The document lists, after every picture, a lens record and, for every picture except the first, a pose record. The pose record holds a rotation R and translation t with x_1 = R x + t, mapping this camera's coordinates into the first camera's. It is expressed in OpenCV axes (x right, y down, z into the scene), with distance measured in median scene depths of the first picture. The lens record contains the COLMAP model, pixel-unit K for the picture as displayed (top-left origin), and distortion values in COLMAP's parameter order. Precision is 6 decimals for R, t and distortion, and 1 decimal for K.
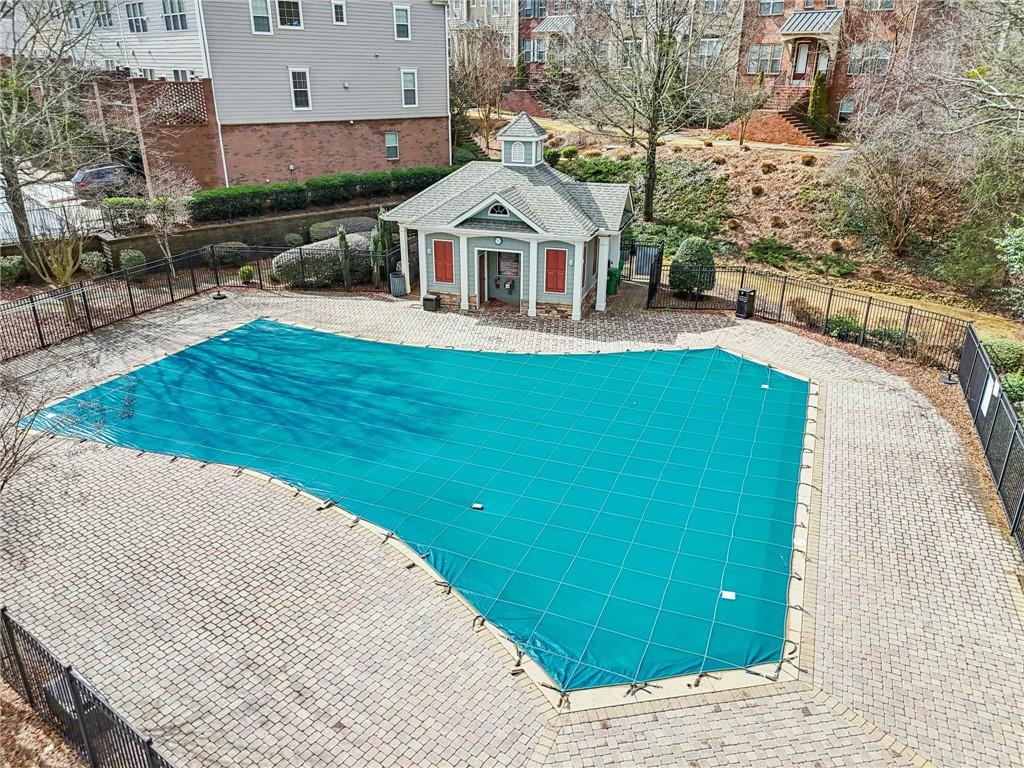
lens RADIAL K [[744.4, 0, 512.0], [0, 744.4, 384.0], [0, 0, 1]] dist [0.093314, -0.092641]
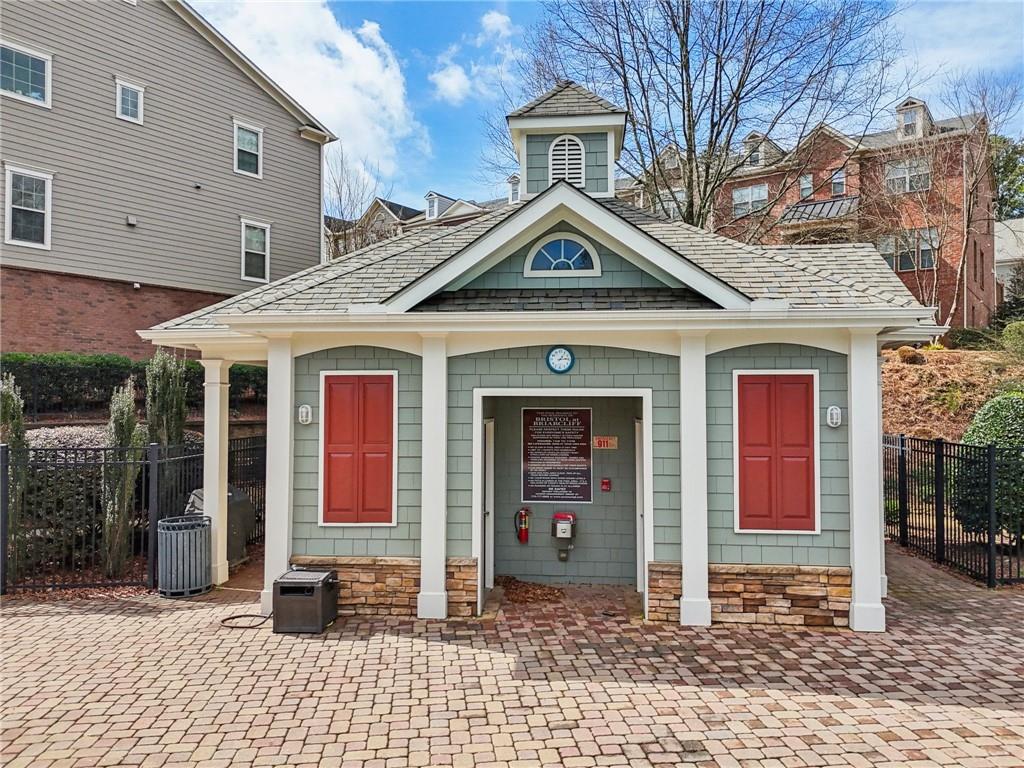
lens RADIAL K [[744.4, 0, 512.0], [0, 744.4, 384.0], [0, 0, 1]] dist [0.093314, -0.092641]
pose [[0.978144, 0.000957, 0.207929, -0.091332], [0.085338, 0.910041, -0.405639, -0.063712], [-0.189612, 0.414518, 0.890069, 0.708518]]
